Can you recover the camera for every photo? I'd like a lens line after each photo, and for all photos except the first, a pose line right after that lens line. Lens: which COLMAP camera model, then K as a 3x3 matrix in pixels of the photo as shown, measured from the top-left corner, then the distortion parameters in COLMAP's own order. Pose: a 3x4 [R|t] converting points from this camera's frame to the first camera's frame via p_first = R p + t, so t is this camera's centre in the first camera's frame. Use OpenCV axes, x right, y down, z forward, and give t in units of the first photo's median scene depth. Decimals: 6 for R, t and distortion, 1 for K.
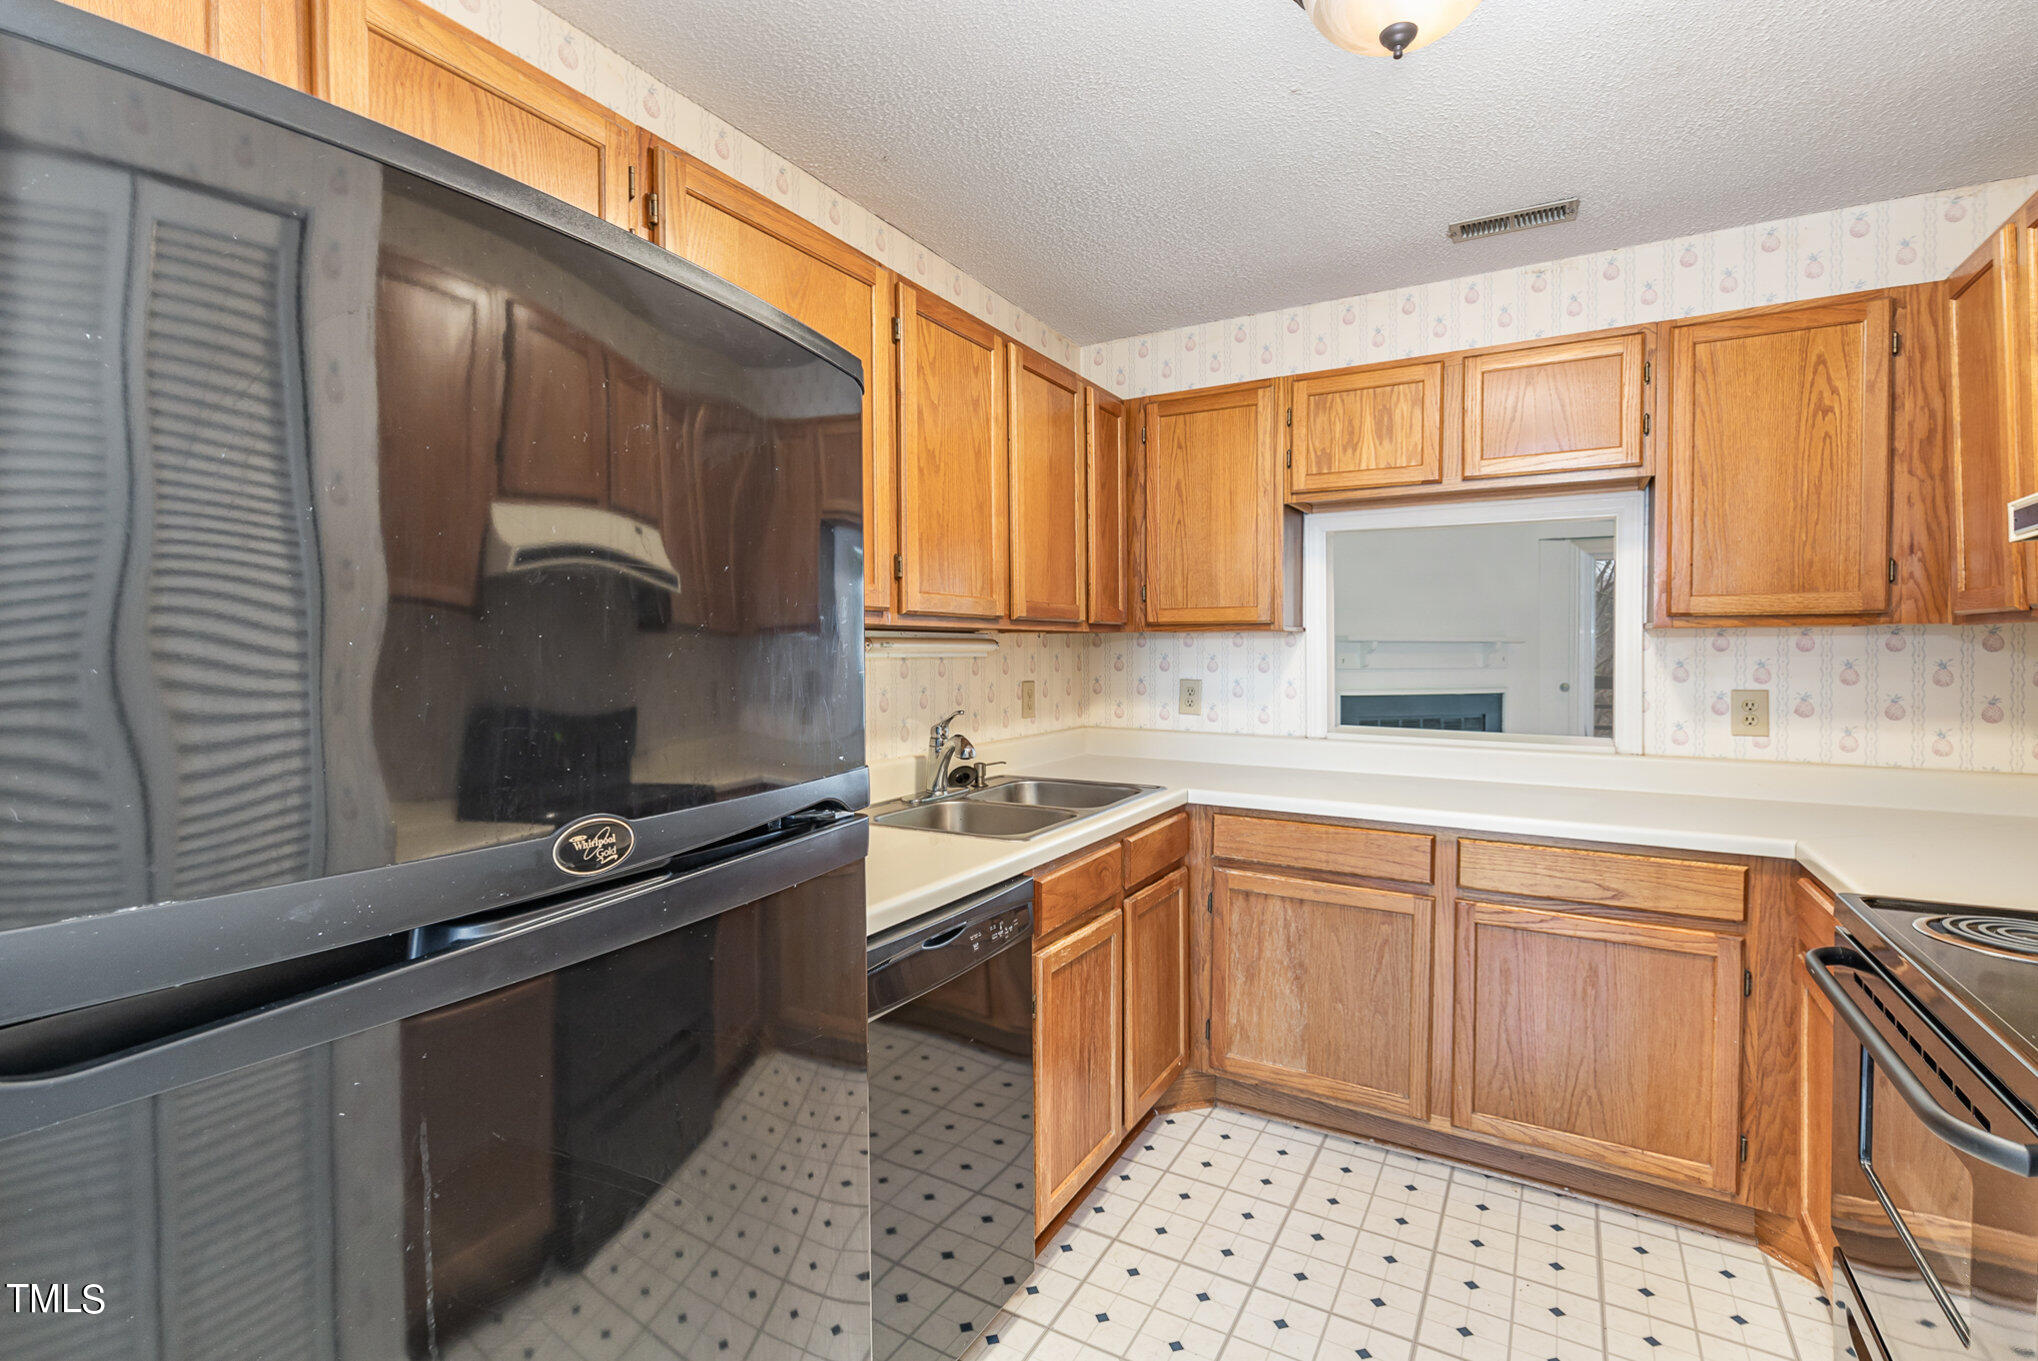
lens RADIAL K [[927.0, 0, 1027.5], [0, 927.0, 665.3], [0, 0, 1]] dist [-0.003760, -0.000688]
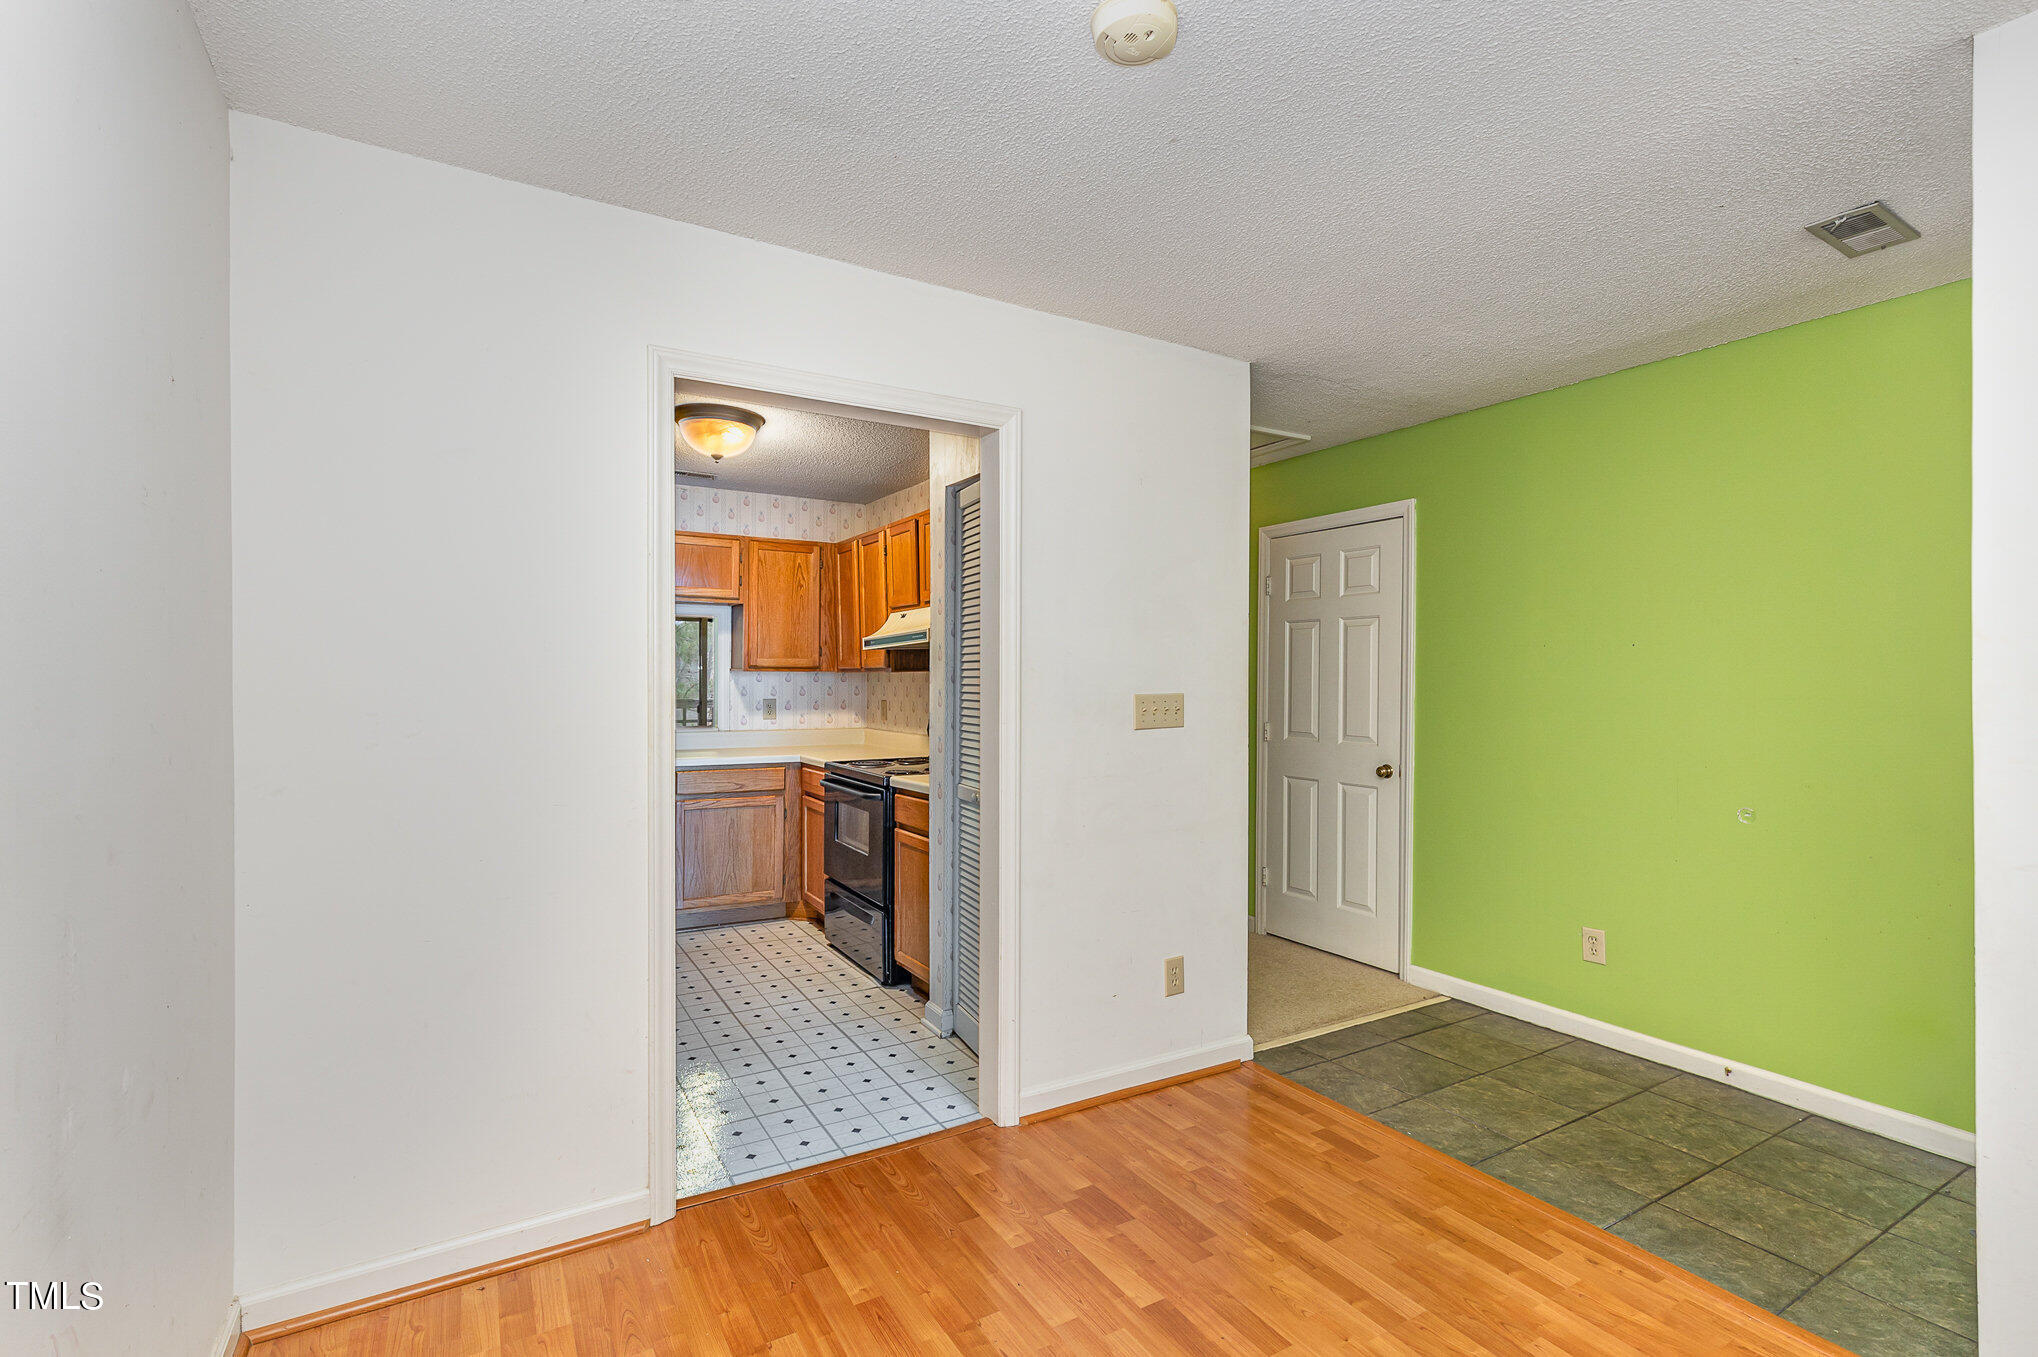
lens RADIAL K [[927.0, 0, 1027.5], [0, 927.0, 663.3], [0, 0, 1]] dist [-0.003760, -0.000688]
pose [[0.492125, 0.010858, 0.870457, -1.033206], [0.010270, 0.999780, -0.018277, -0.014368], [-0.870464, 0.017934, 0.491906, -0.777173]]
